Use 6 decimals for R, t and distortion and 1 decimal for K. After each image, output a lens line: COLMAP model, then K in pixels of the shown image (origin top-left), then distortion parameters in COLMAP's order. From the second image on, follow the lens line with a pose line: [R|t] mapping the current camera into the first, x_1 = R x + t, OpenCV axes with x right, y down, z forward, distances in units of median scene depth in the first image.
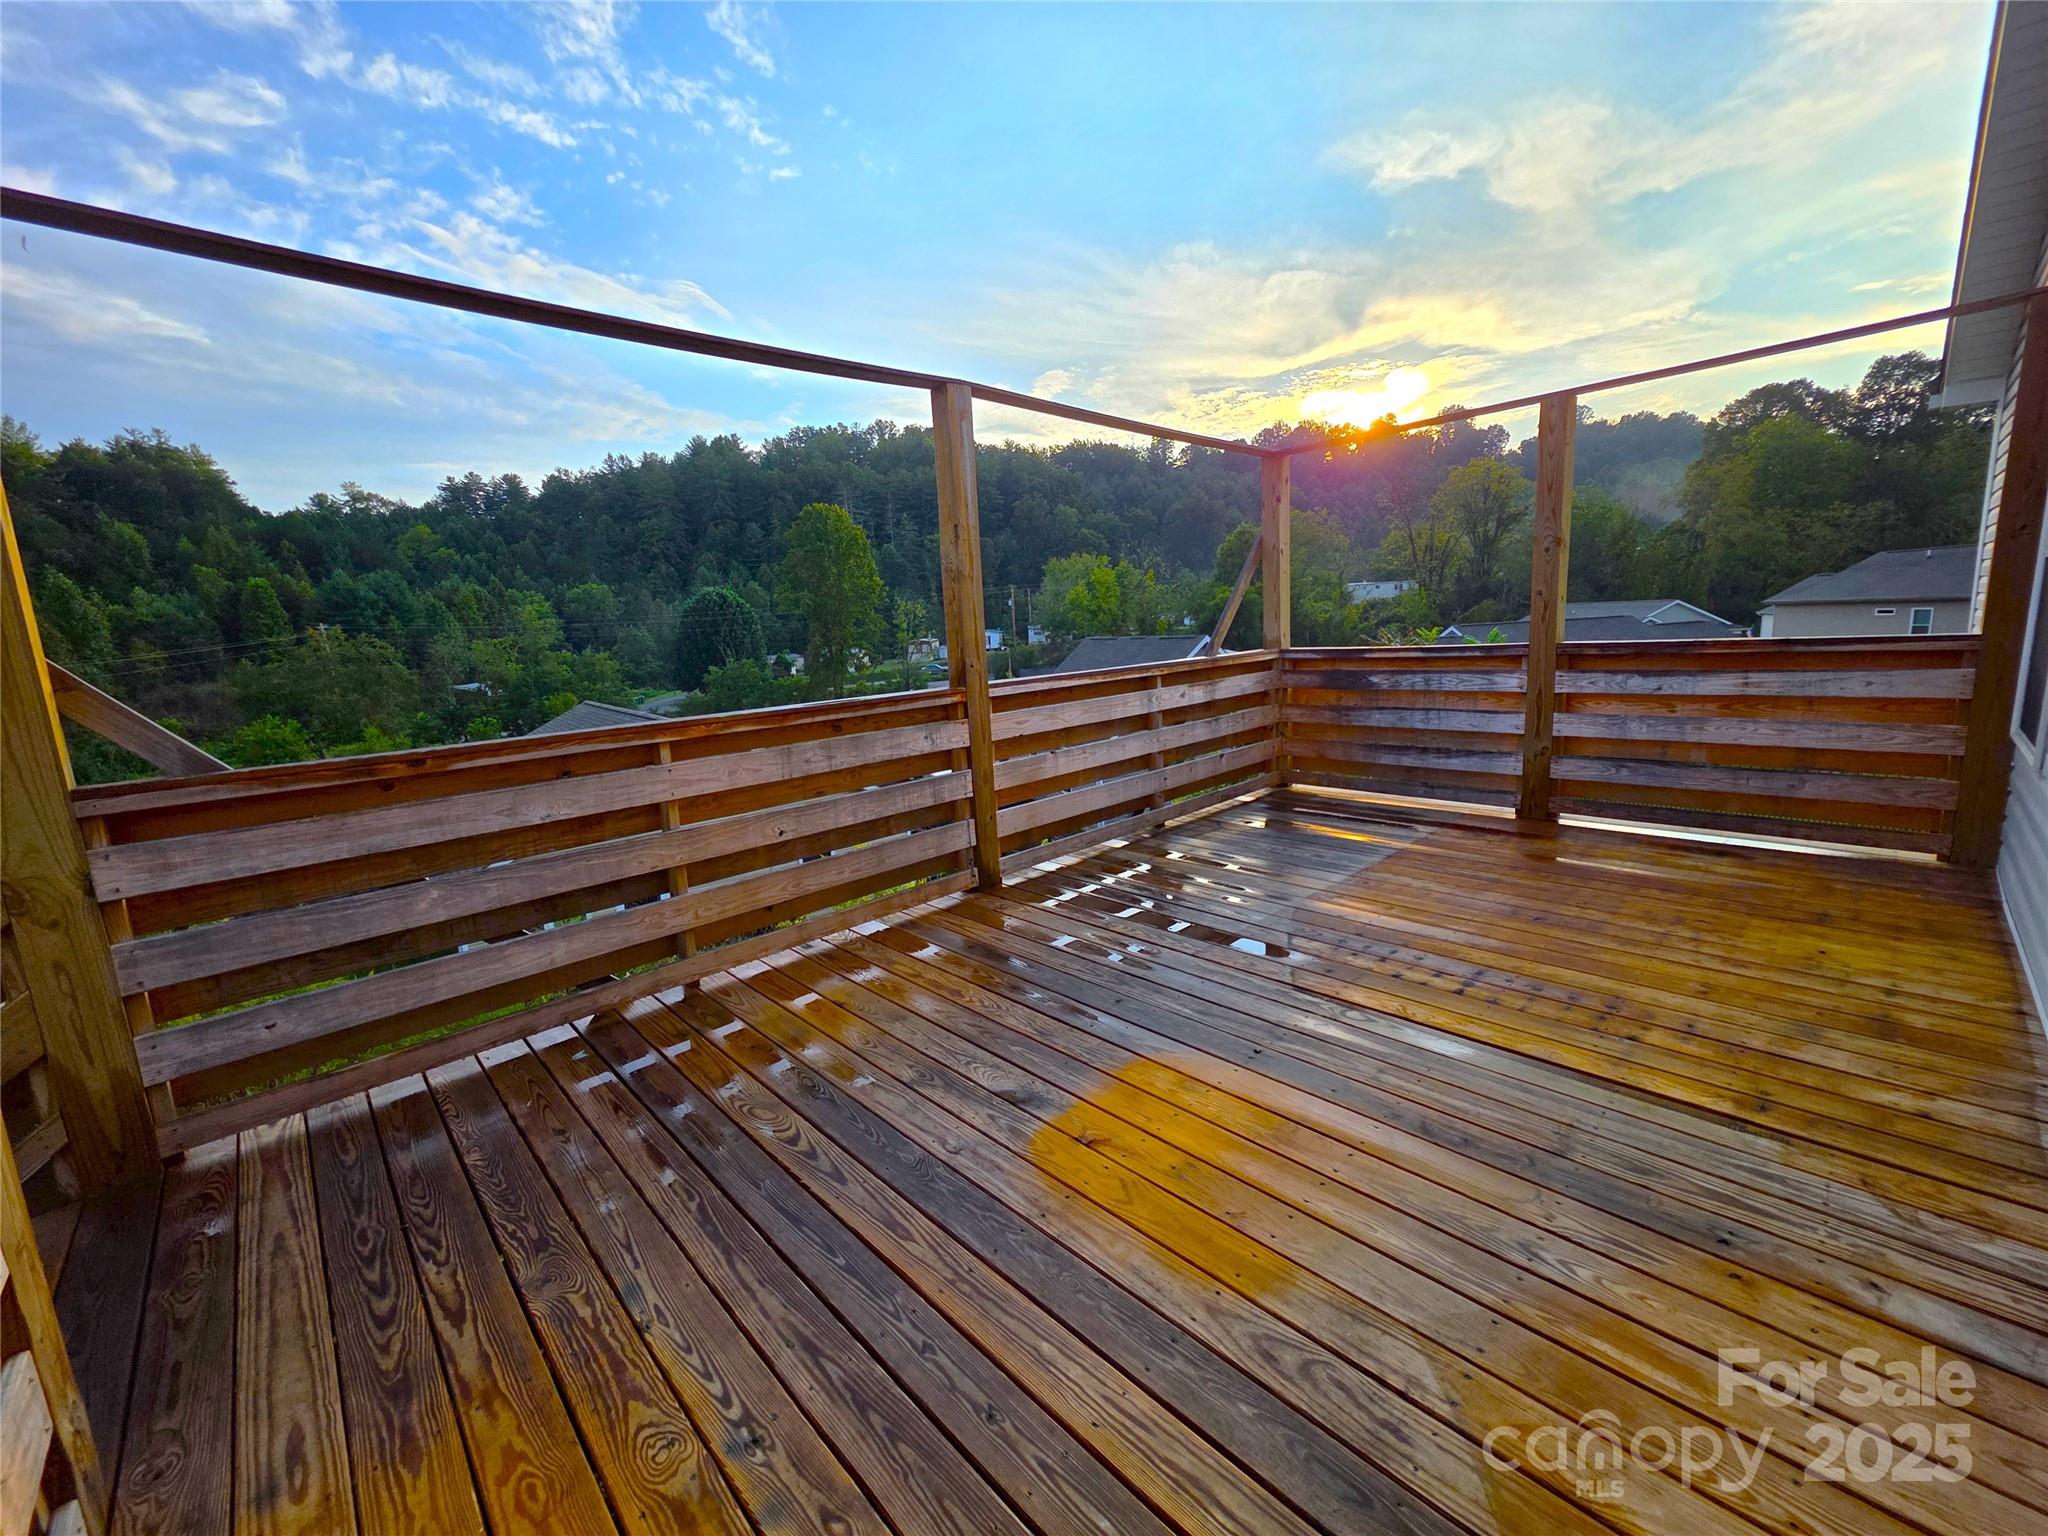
lens RADIAL K [[820.2, 0, 1034.9], [0, 820.2, 766.0], [0, 0, 1]] dist [-0.000191, 0.000454]
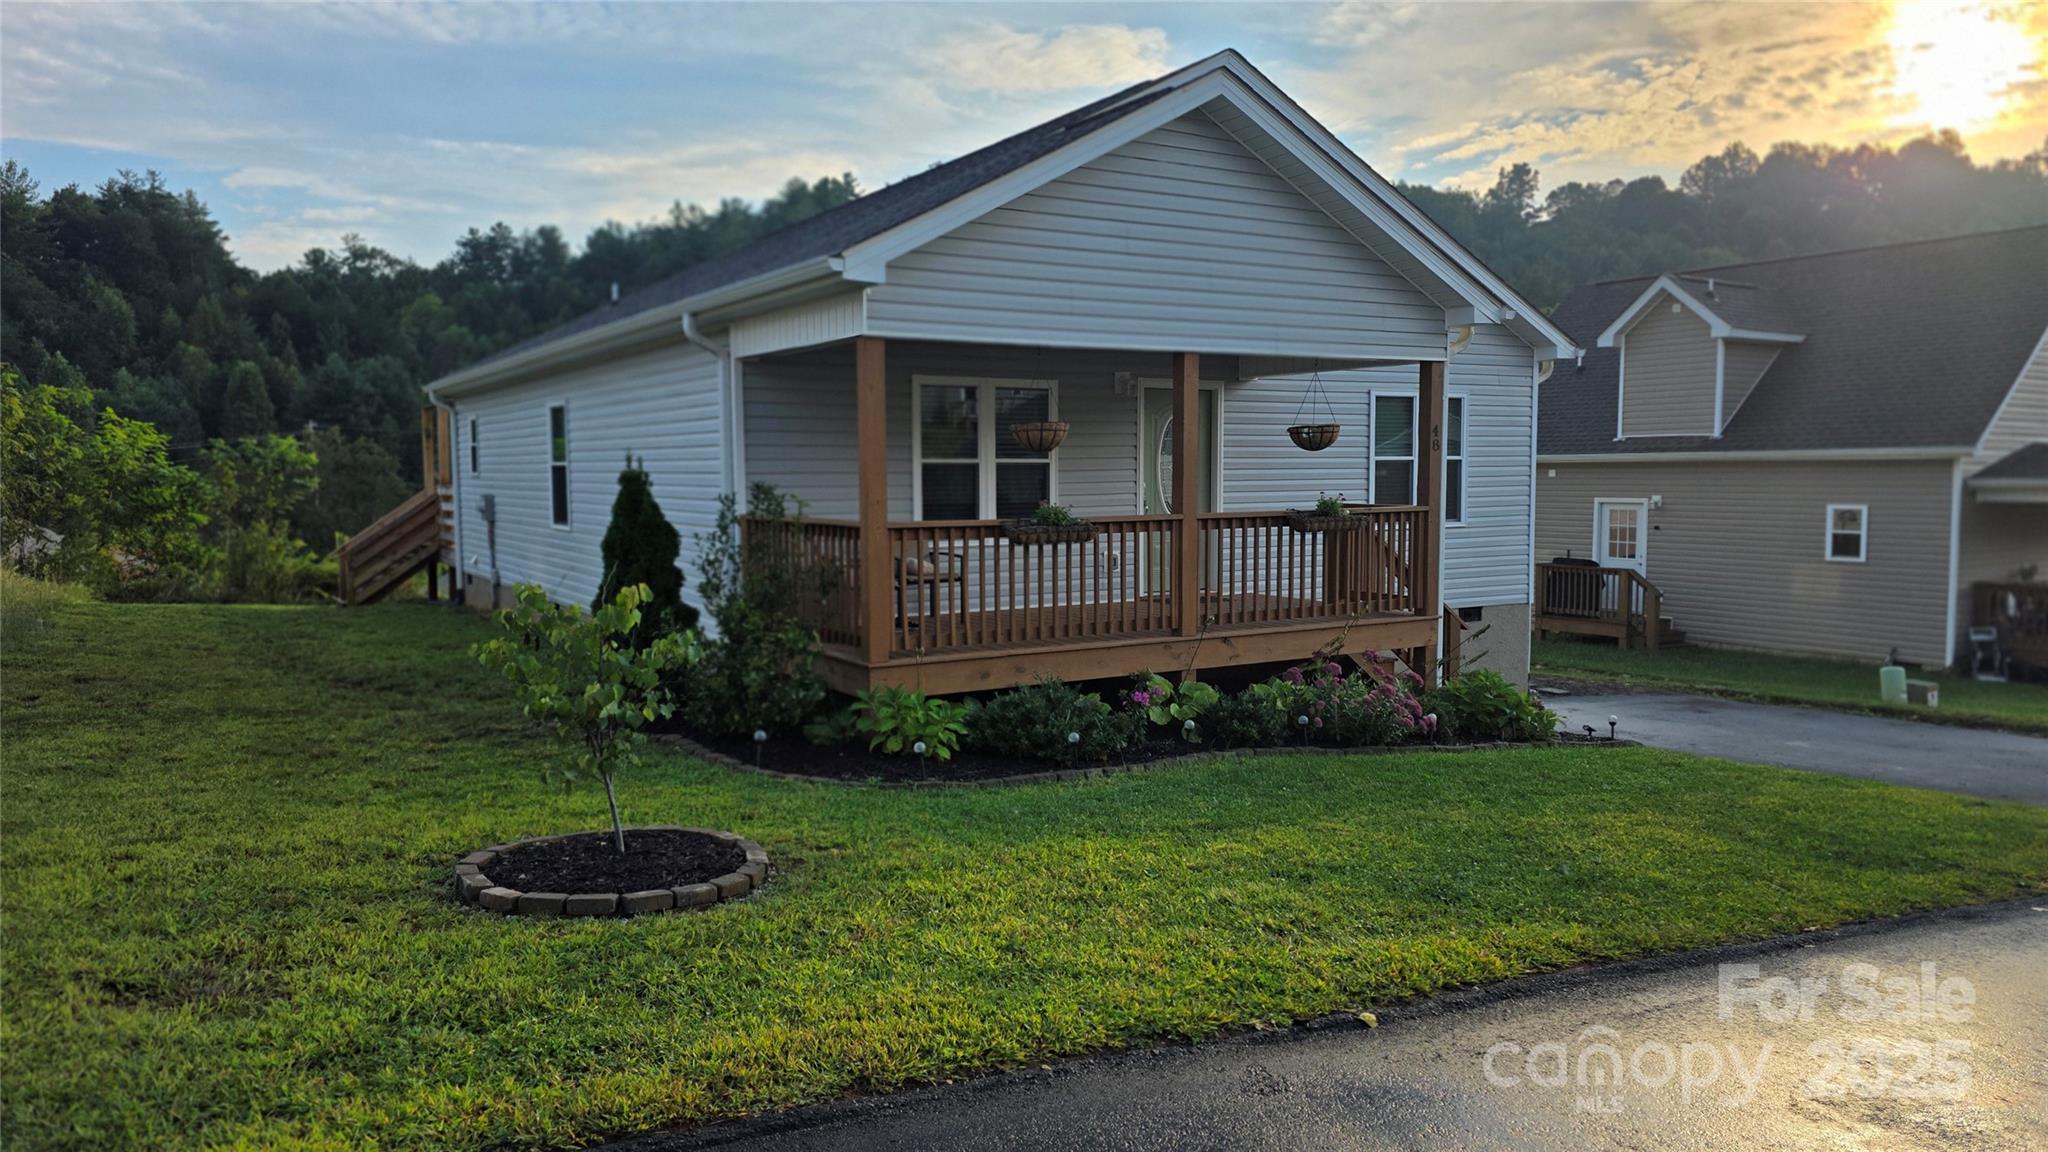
lens RADIAL K [[1391.3, 0, 1014.8], [0, 1391.3, 585.7], [0, 0, 1]] dist [0.044718, -0.009207]
pose [[0.972534, 0.068561, -0.222433, 0.088184], [-0.086314, 0.993728, -0.071090, 0.018737], [0.216164, 0.088336, 0.972353, -0.131491]]
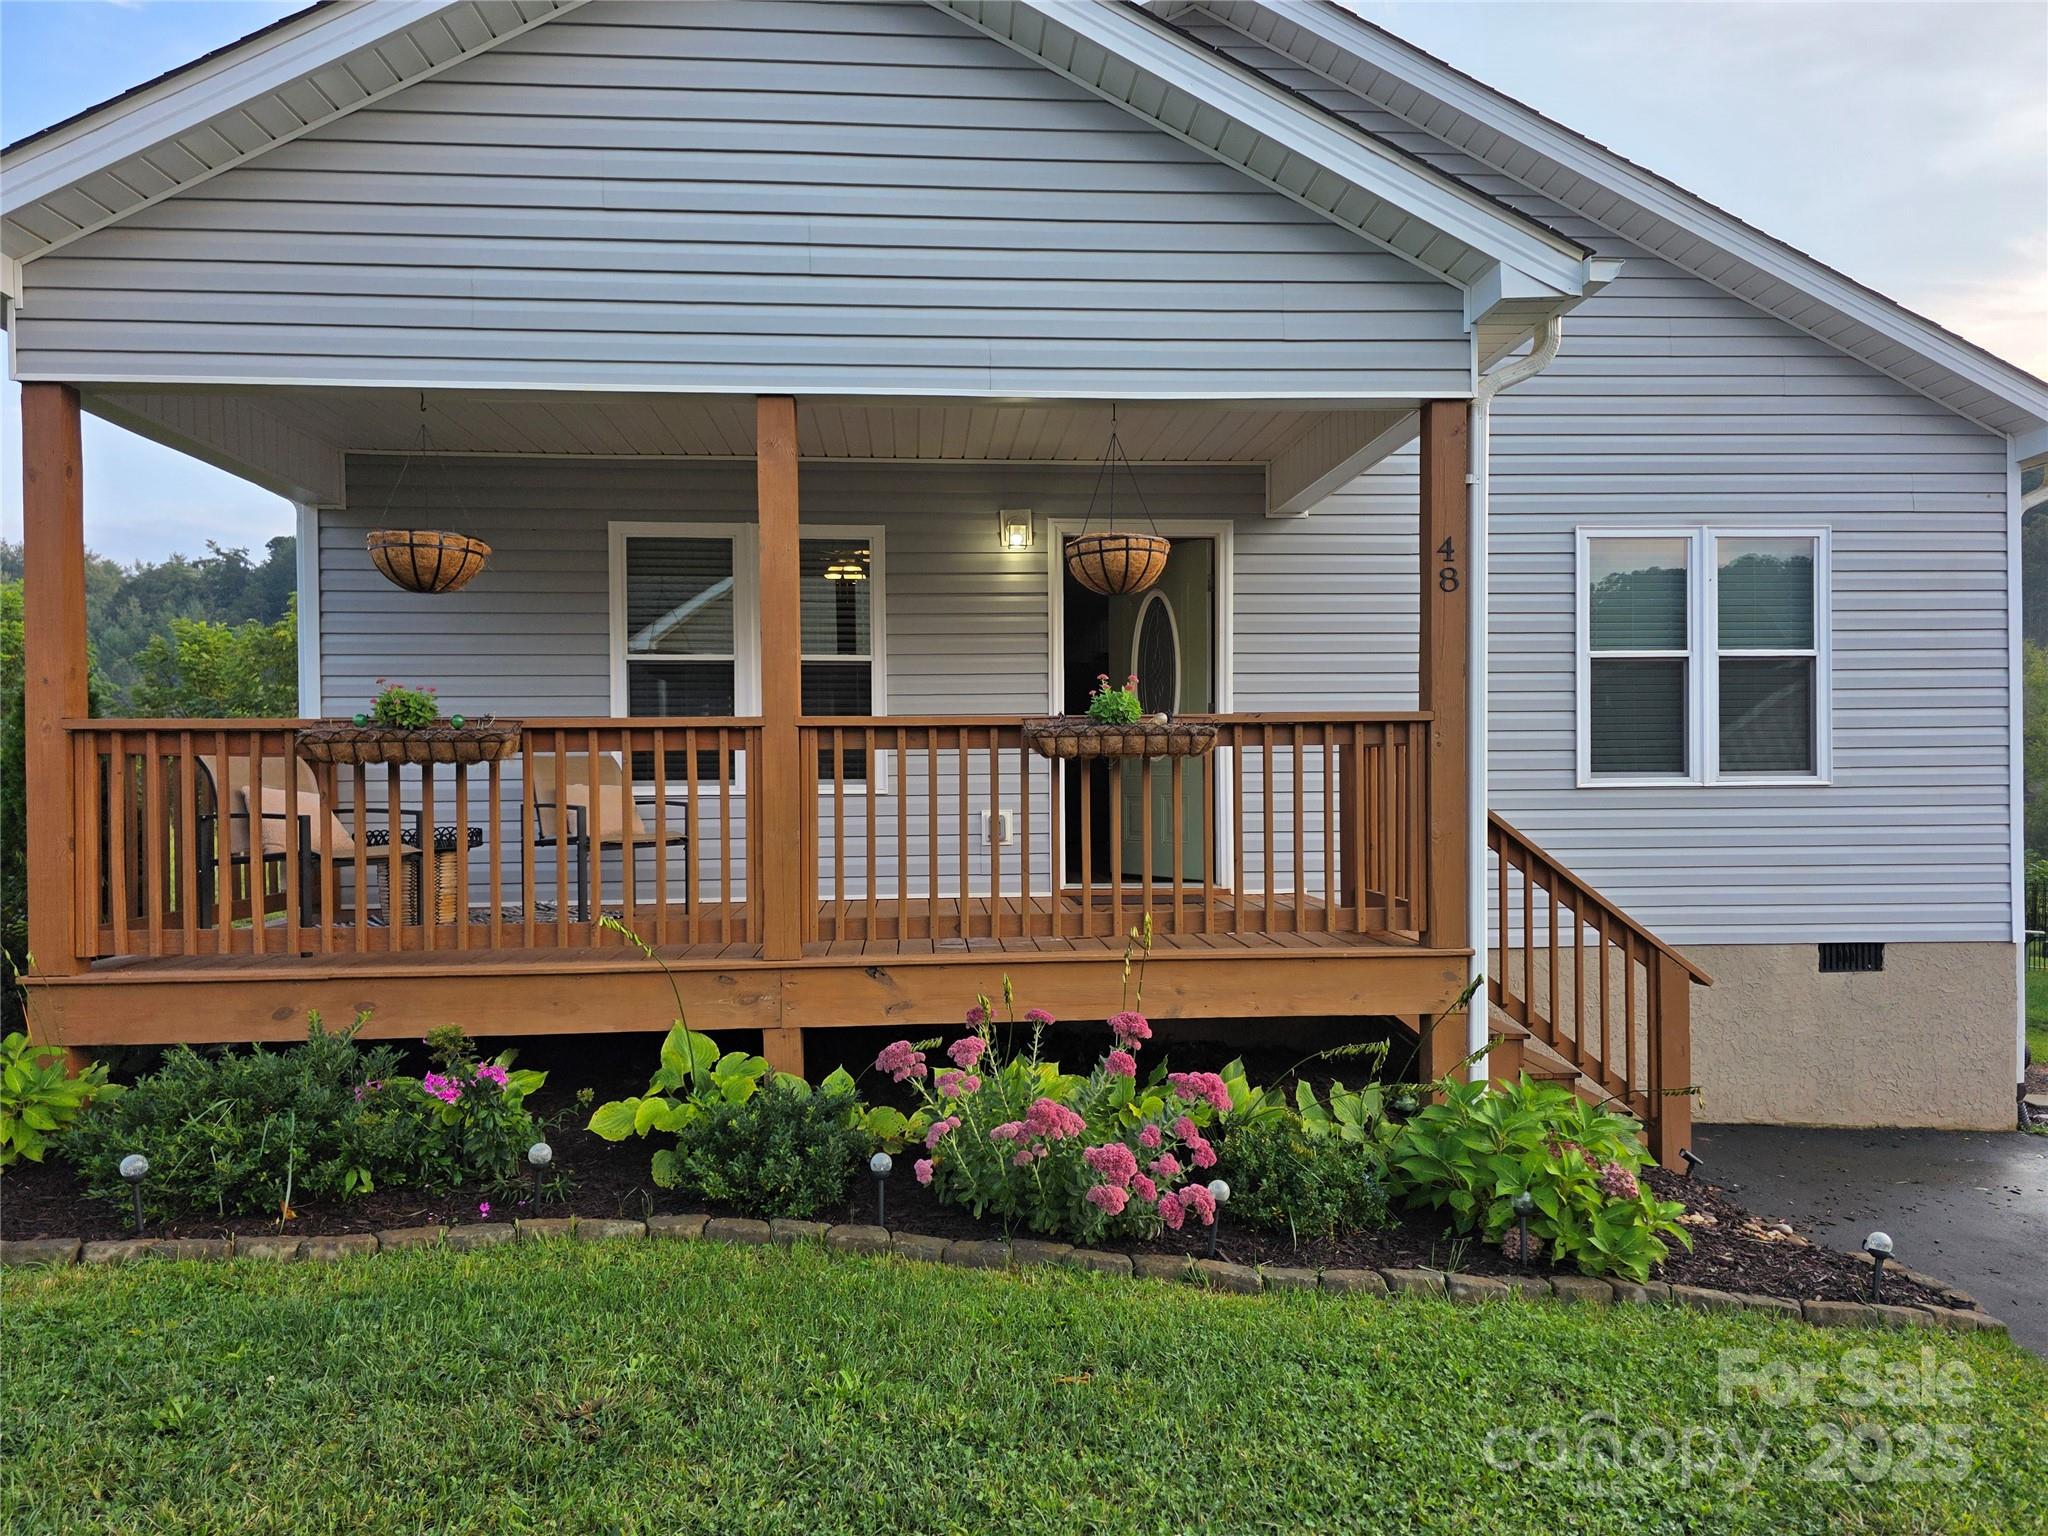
lens RADIAL K [[1415.5, 0, 1025.3], [0, 1415.5, 769.3], [0, 0, 1]] dist [0.017959, -0.008169]
pose [[0.767560, 0.044686, -0.639417, 0.104636], [-0.142638, 0.984461, -0.102424, 0.014530], [0.624905, 0.169821, 0.762007, -0.093778]]
